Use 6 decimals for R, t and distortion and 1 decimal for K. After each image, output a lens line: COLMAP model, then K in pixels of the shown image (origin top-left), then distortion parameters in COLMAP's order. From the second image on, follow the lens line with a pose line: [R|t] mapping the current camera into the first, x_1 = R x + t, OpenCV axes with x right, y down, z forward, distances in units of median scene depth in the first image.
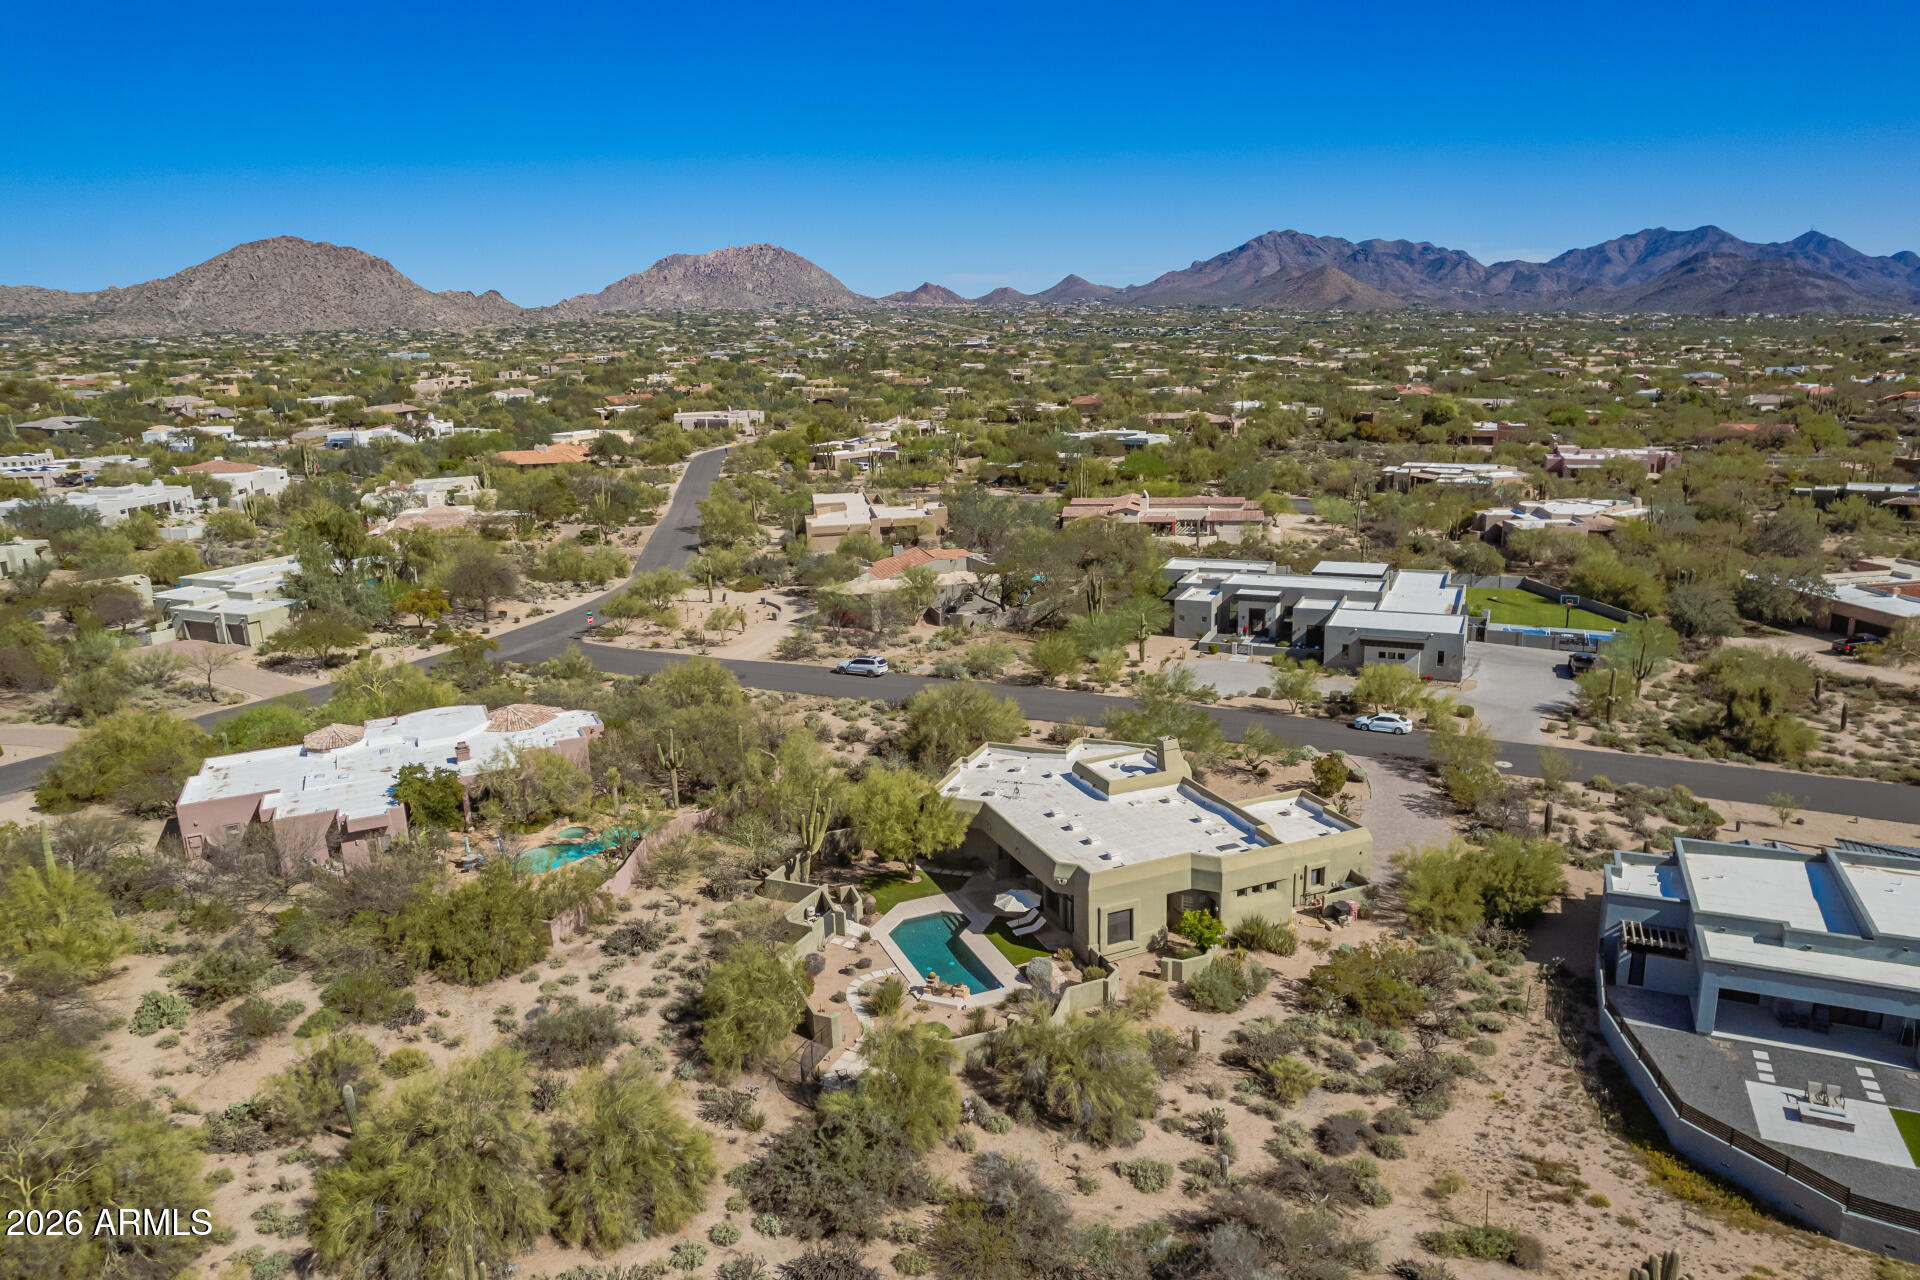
lens RADIAL K [[1261.9, 0, 964.1], [0, 1261.9, 648.4], [0, 0, 1]] dist [-0.062658, 0.051118]
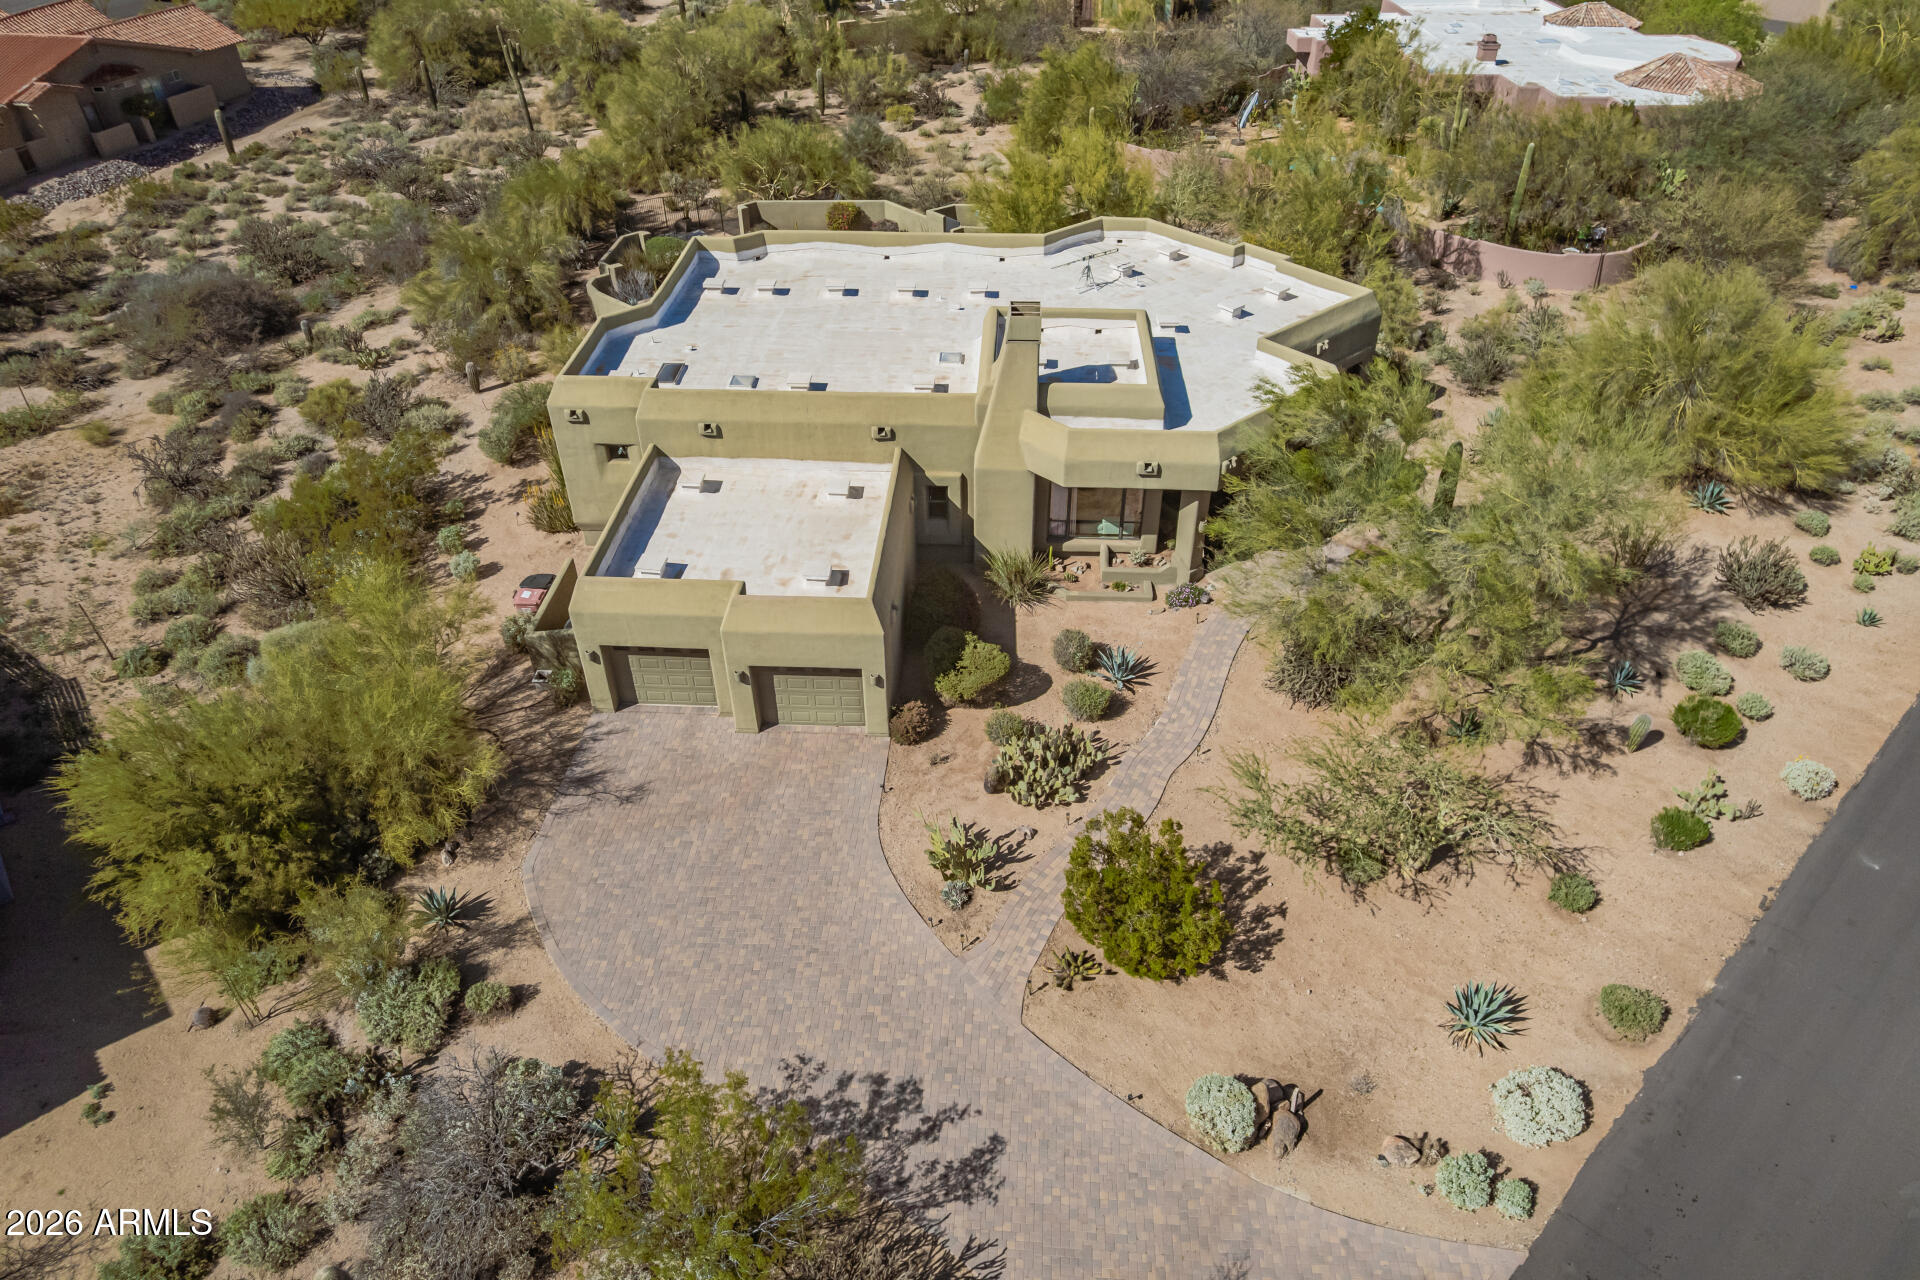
lens RADIAL K [[1225.8, 0, 964.3], [0, 1225.8, 649.4], [0, 0, 1]] dist [-0.070291, 0.061254]
pose [[-0.423648, 0.585741, -0.690964, 0.580941], [-0.202994, 0.682007, 0.702609, -0.145169], [0.882789, 0.437920, -0.170029, 1.258317]]
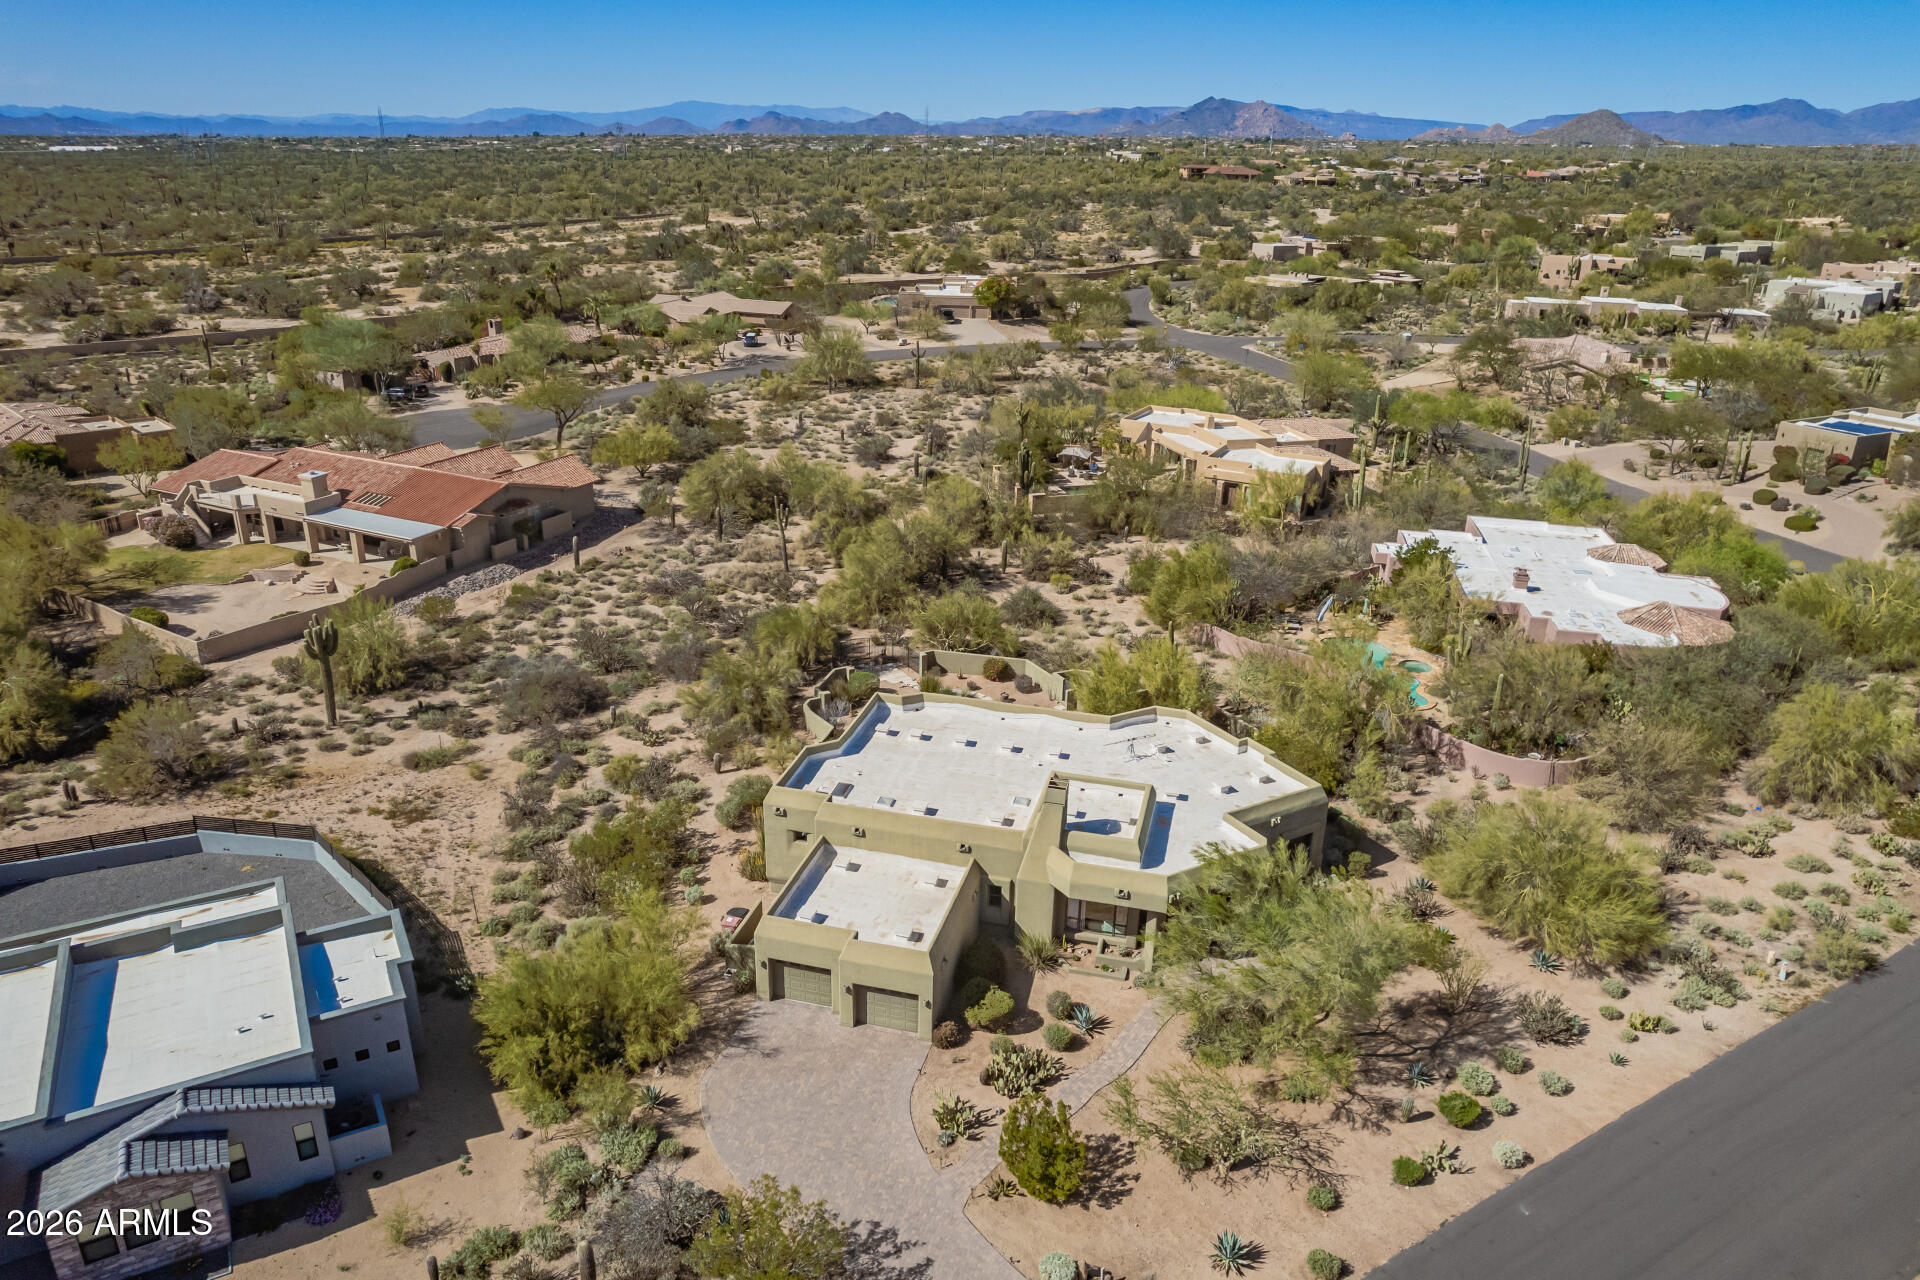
lens RADIAL K [[1274.5, 0, 968.6], [0, 1274.5, 639.7], [0, 0, 1]] dist [-0.044987, -0.001877]
pose [[-0.590783, 0.313042, -0.743626, 0.756895], [-0.203453, 0.834079, 0.512756, -0.370862], [0.780758, 0.454221, -0.429070, 1.392530]]
